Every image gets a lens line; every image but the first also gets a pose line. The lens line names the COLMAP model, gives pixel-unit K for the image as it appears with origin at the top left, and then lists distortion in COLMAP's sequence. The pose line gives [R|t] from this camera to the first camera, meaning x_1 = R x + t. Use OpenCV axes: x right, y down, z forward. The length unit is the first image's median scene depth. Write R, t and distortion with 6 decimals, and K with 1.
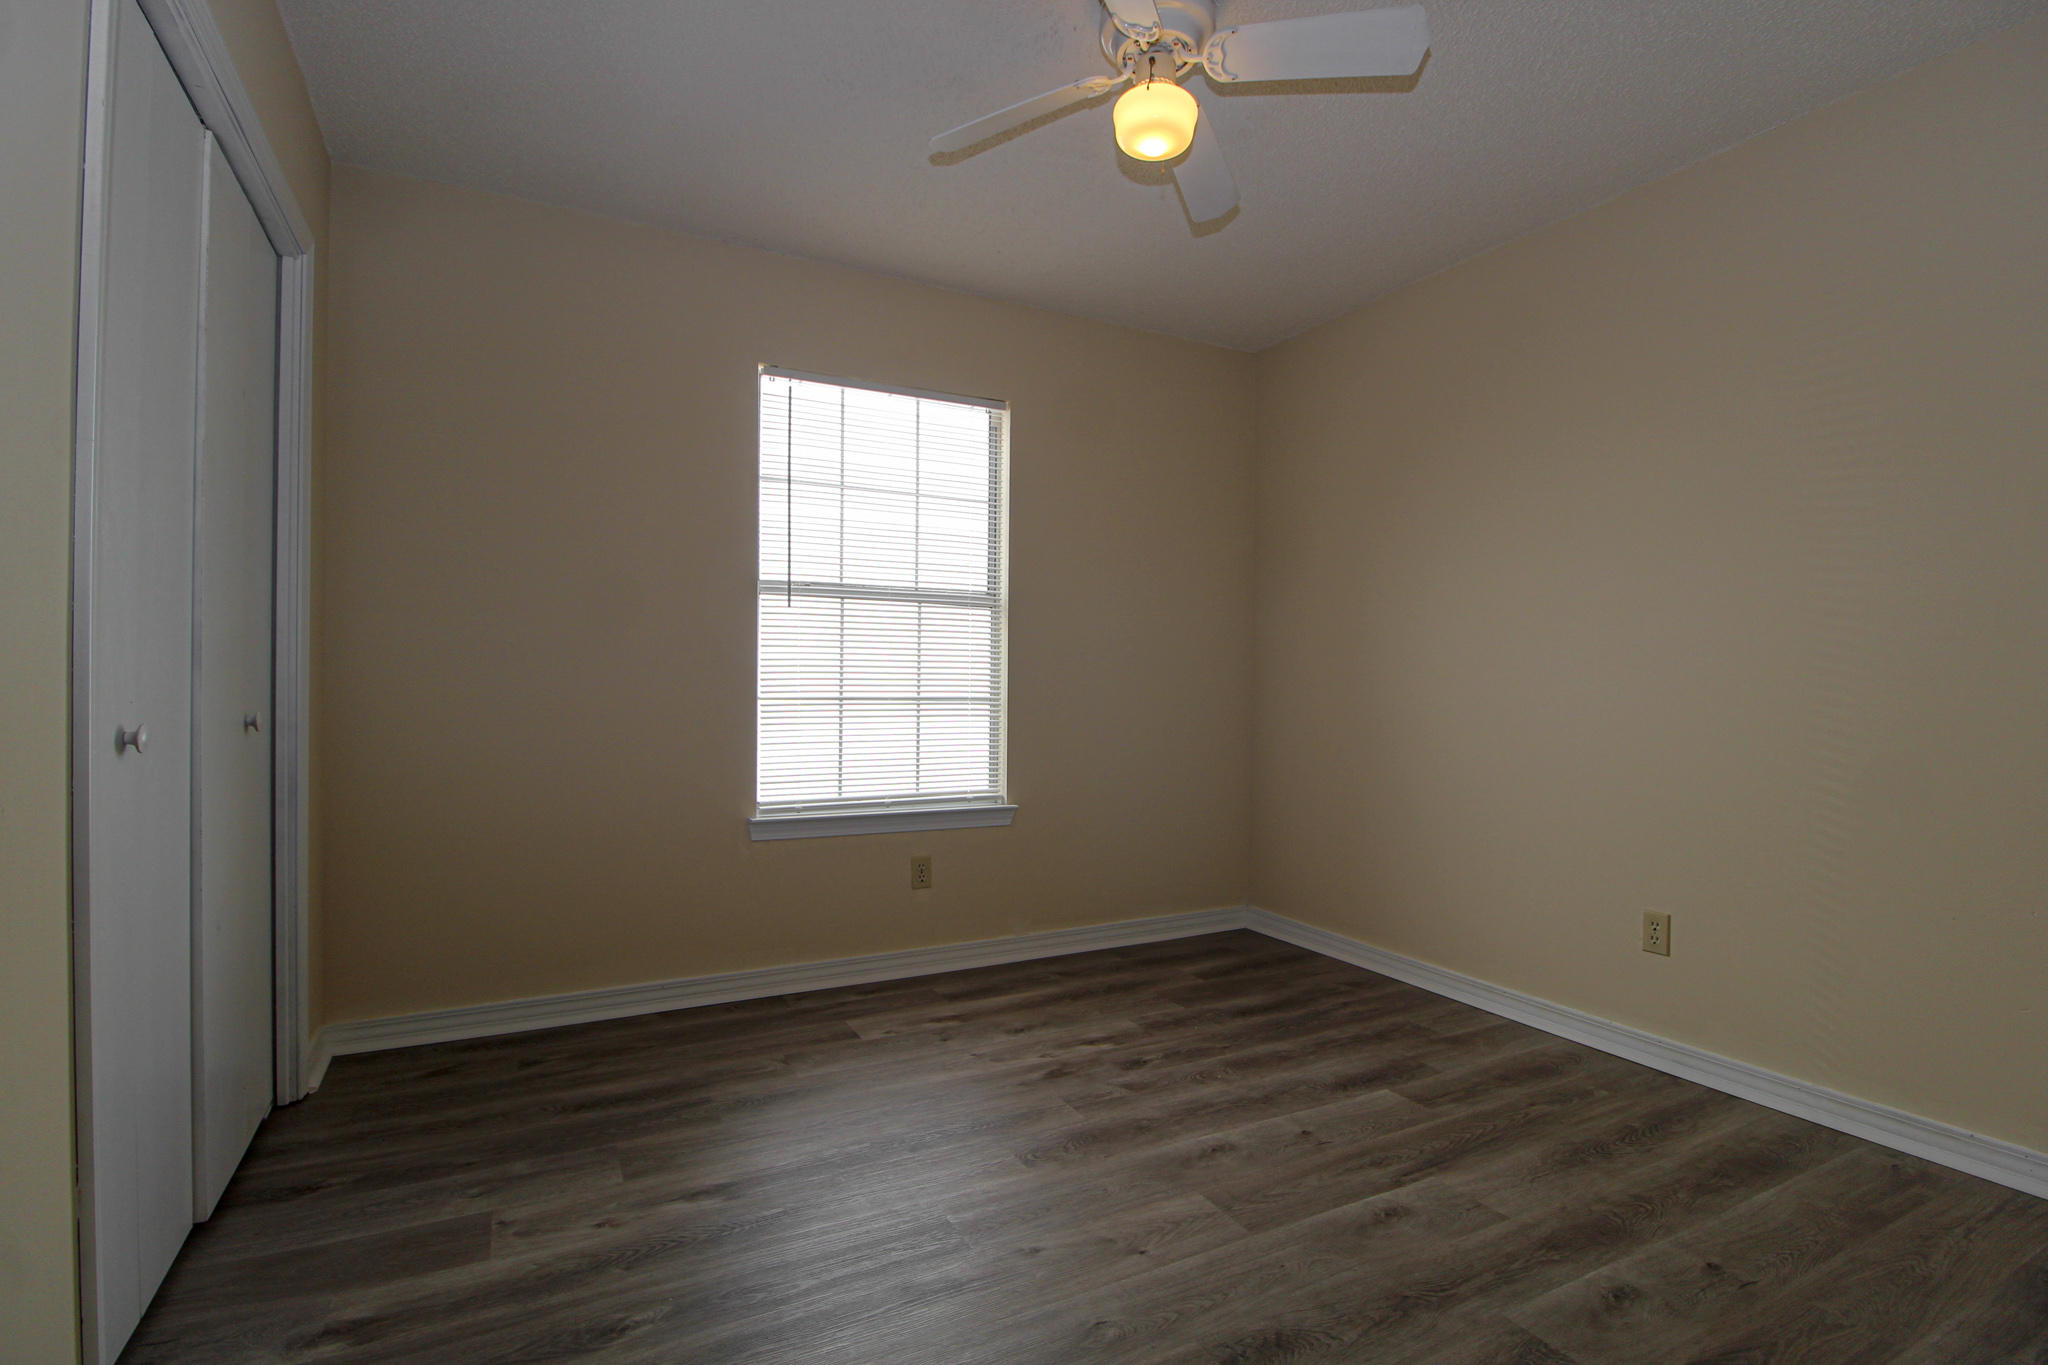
lens RADIAL K [[966.7, 0, 1031.7], [0, 966.7, 683.4], [0, 0, 1]] dist [-0.004231, -0.001206]
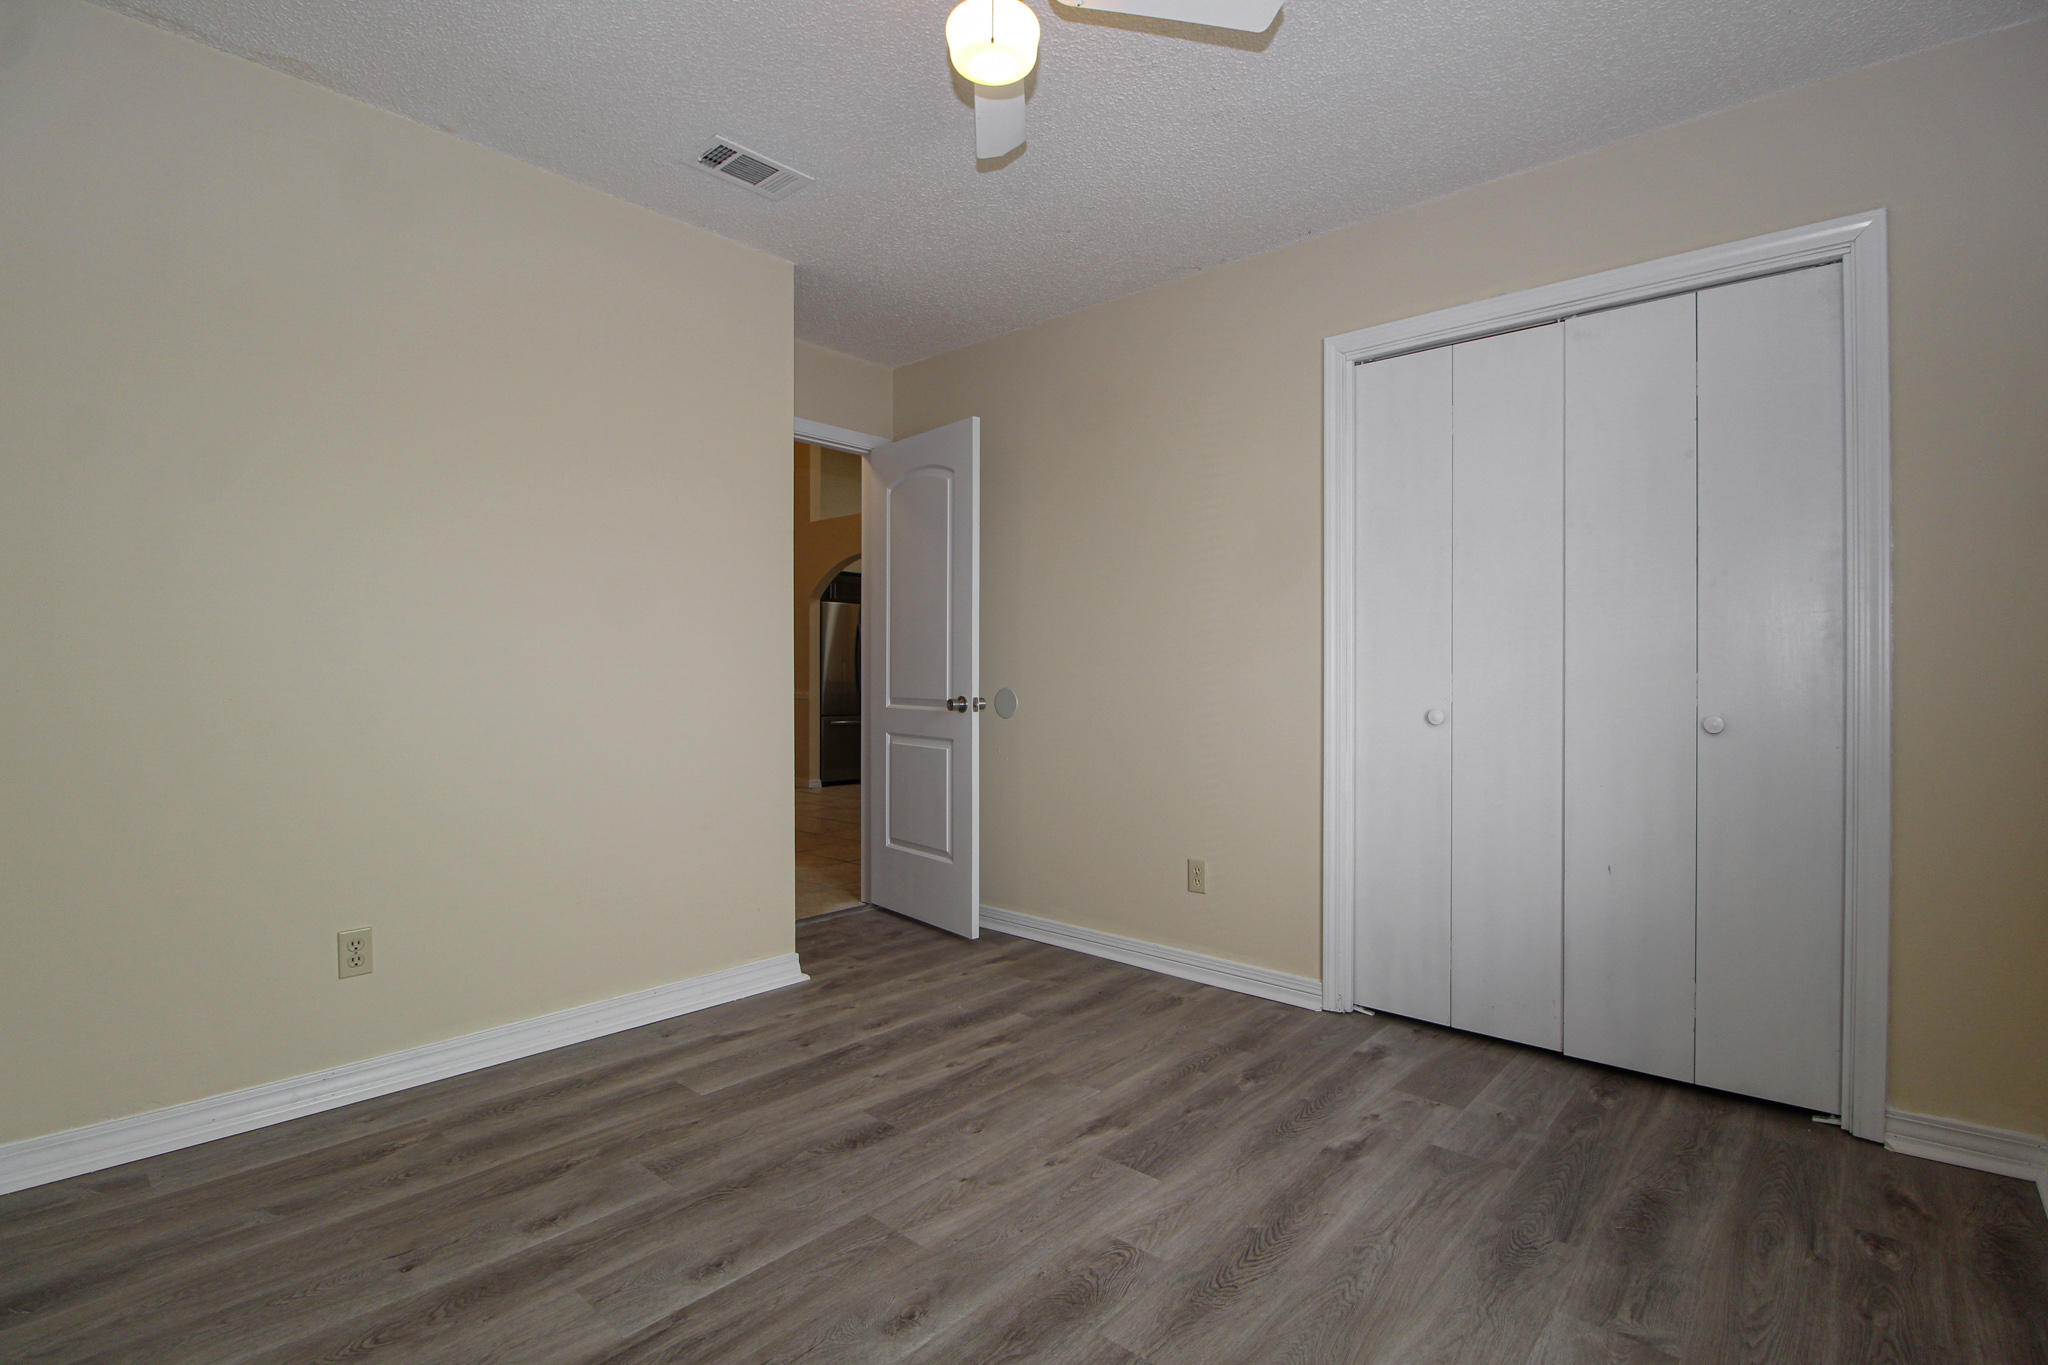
lens RADIAL K [[966.7, 0, 1031.7], [0, 966.7, 683.4], [0, 0, 1]] dist [-0.004231, -0.001206]
pose [[-0.937184, -0.013387, -0.348578, 0.410133], [-0.012753, 0.999910, -0.004114, -0.001624], [0.348602, 0.000590, -0.937271, 1.928193]]
